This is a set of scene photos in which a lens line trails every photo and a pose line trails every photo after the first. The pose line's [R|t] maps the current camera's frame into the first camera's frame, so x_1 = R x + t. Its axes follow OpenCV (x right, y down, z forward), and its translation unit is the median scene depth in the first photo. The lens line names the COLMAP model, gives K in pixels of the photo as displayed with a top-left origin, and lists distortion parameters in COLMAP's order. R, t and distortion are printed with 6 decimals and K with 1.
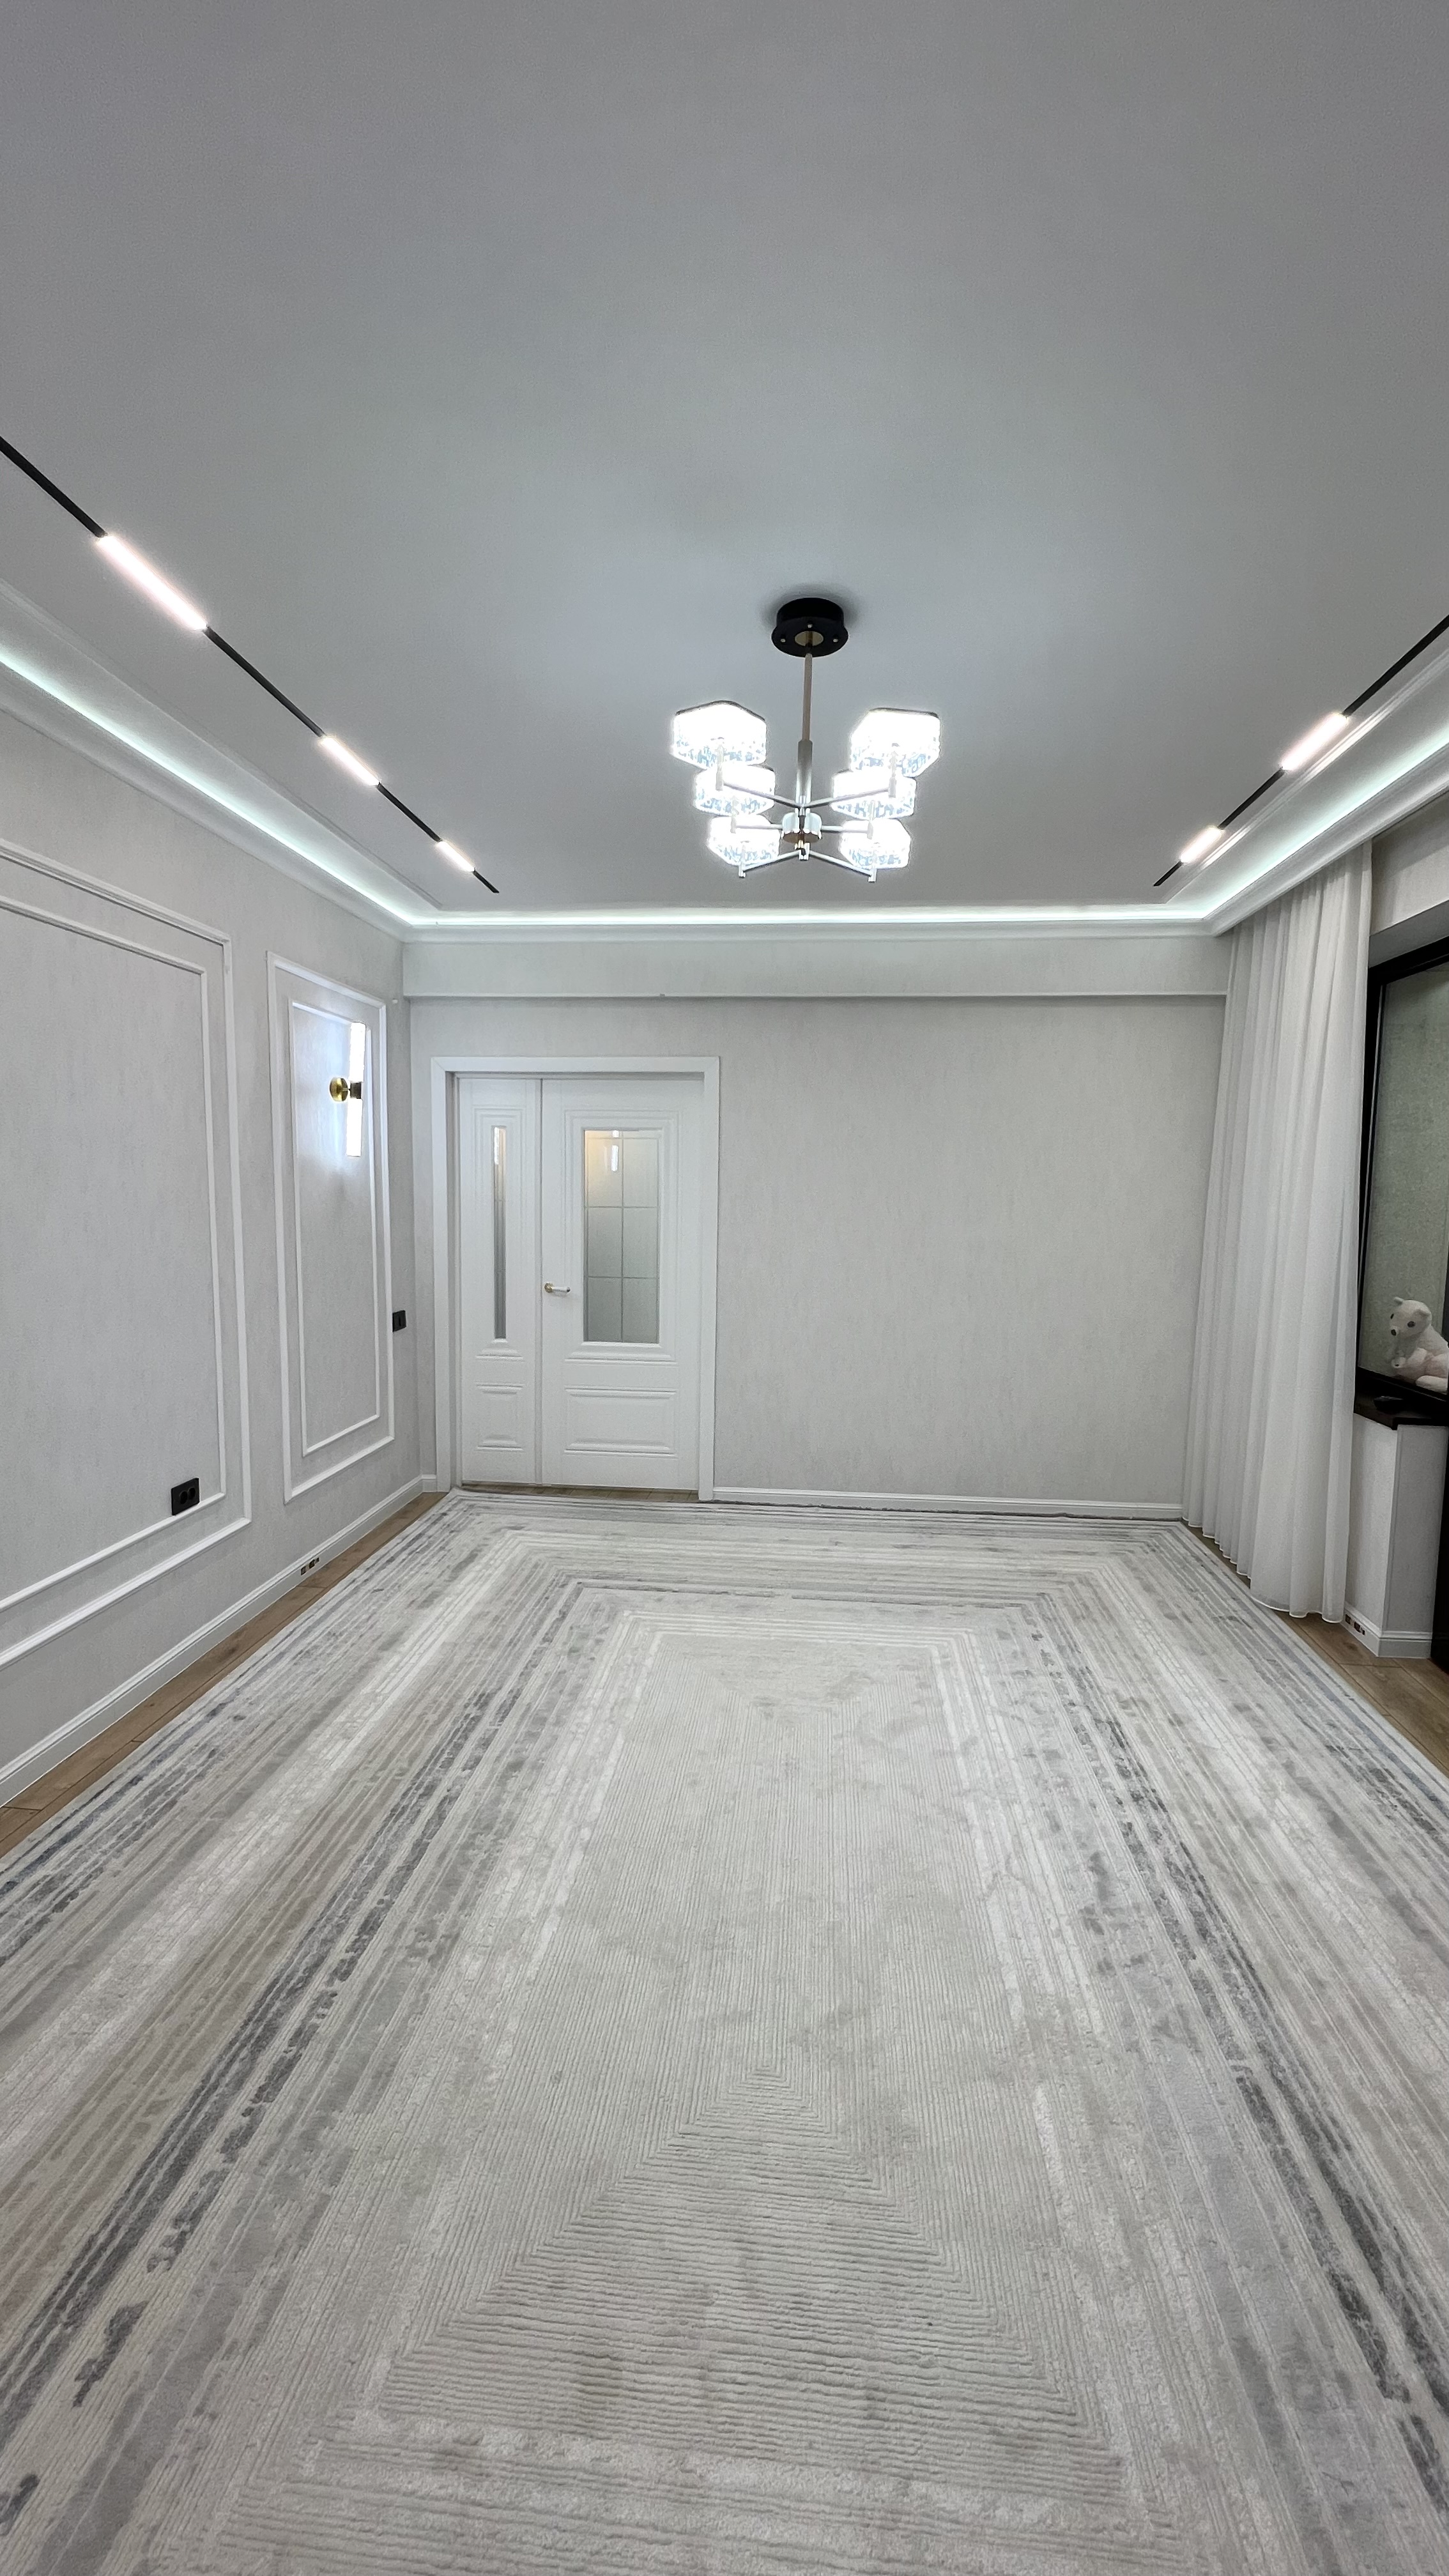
lens RADIAL K [[1000.7, 0, 733.7], [0, 1000.7, 1295.7], [0, 0, 1]] dist [0.023906, 0.000637]
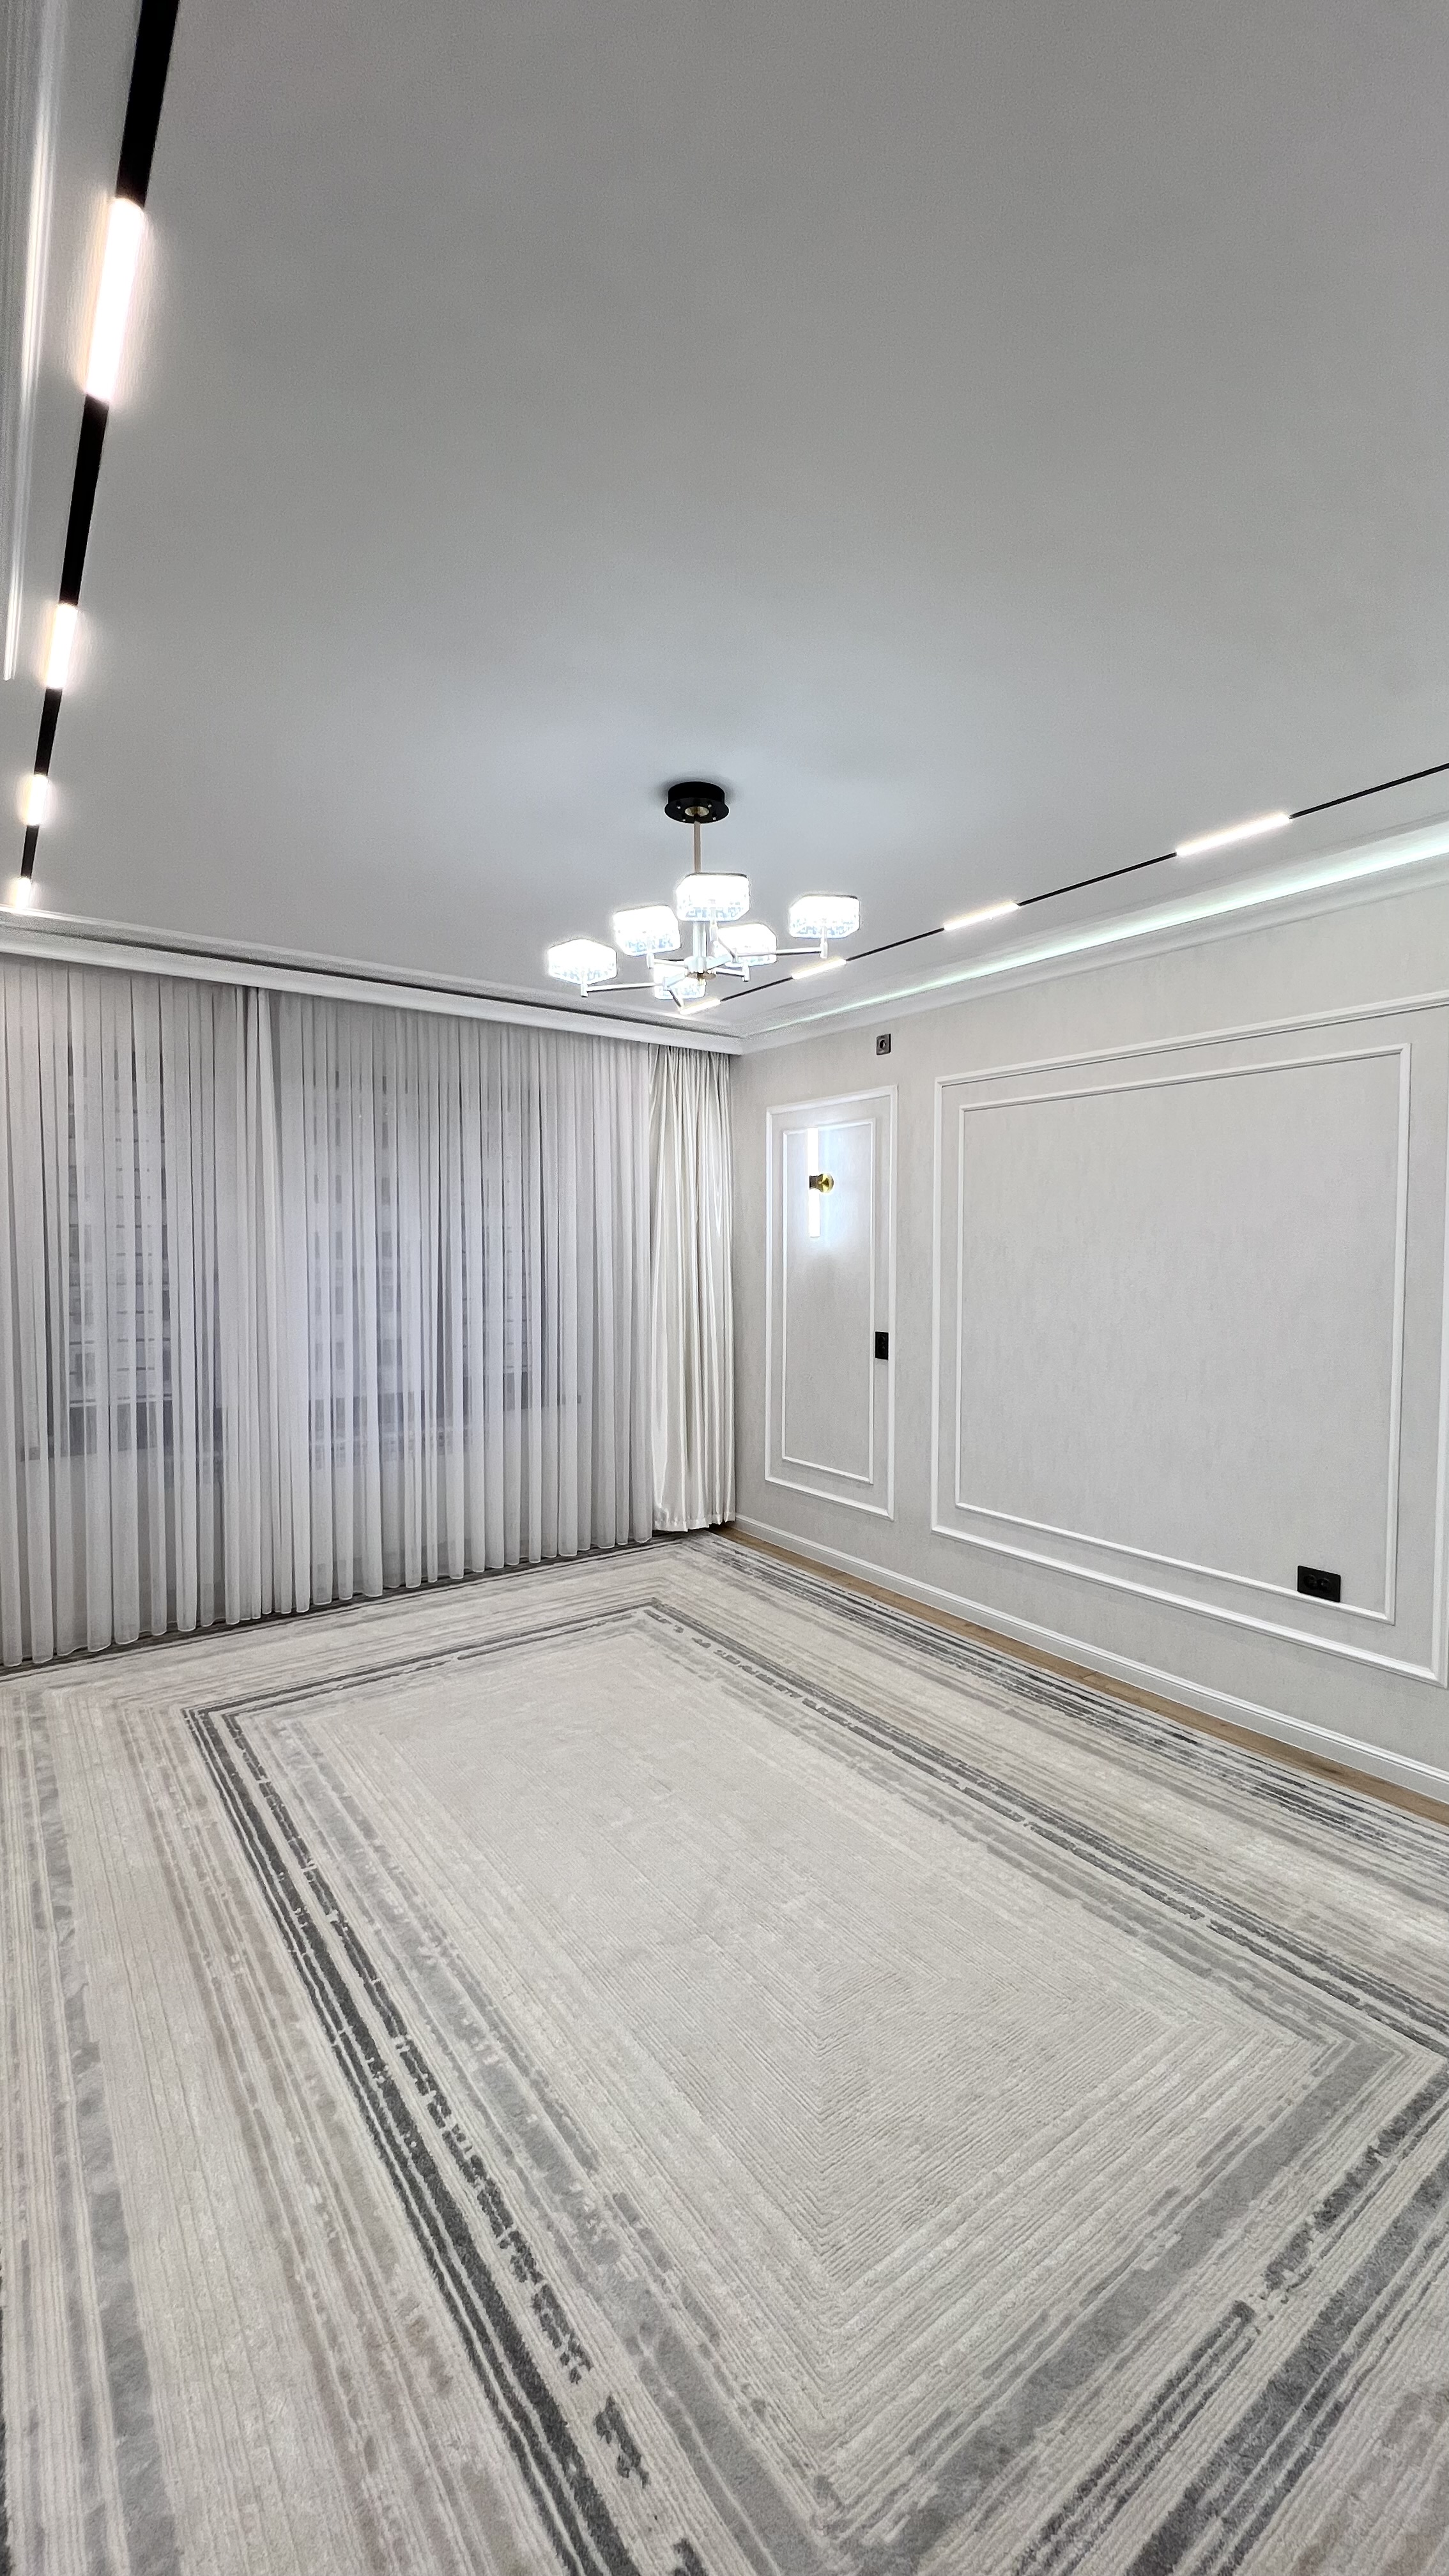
lens RADIAL K [[1000.7, 0, 732.1], [0, 1000.7, 1286.0], [0, 0, 1]] dist [0.023906, 0.000637]
pose [[-0.735277, 0.009586, -0.677699, 0.625424], [-0.081630, 0.991369, 0.102588, -0.166799], [0.672833, 0.130751, -0.728148, 1.430156]]
